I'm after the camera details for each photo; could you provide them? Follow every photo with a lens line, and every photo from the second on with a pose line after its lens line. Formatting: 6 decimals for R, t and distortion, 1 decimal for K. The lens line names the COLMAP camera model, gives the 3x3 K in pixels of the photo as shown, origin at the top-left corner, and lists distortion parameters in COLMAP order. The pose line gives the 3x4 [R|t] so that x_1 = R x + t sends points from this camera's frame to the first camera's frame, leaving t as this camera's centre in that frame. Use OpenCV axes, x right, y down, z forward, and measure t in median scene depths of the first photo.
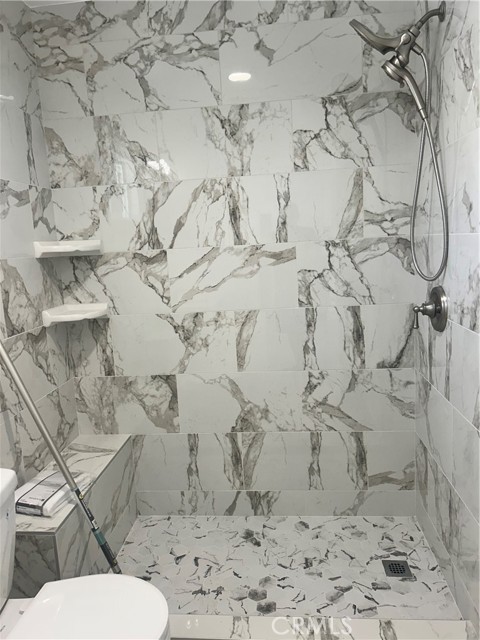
lens RADIAL K [[490.4, 0, 240.0], [0, 490.4, 320.0], [0, 0, 1]] dist [0.061485, -0.063094]
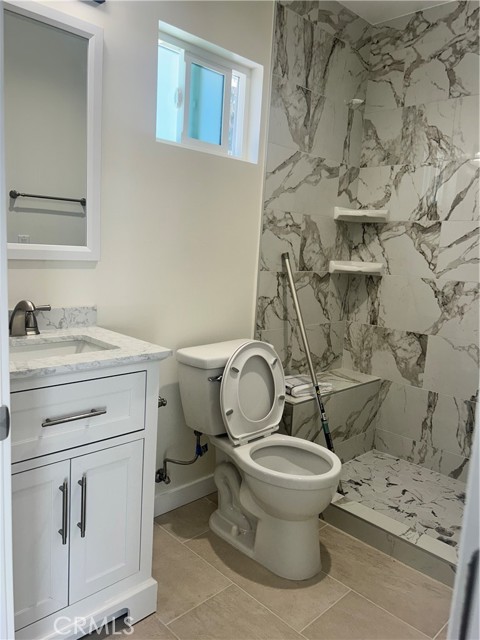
lens RADIAL K [[490.4, 0, 240.0], [0, 490.4, 320.0], [0, 0, 1]] dist [0.061485, -0.063094]
pose [[0.767948, 0.192659, -0.610851, 0.230010], [-0.198469, 0.978327, 0.059048, 0.101383], [0.608988, 0.075889, 0.789541, -0.153515]]
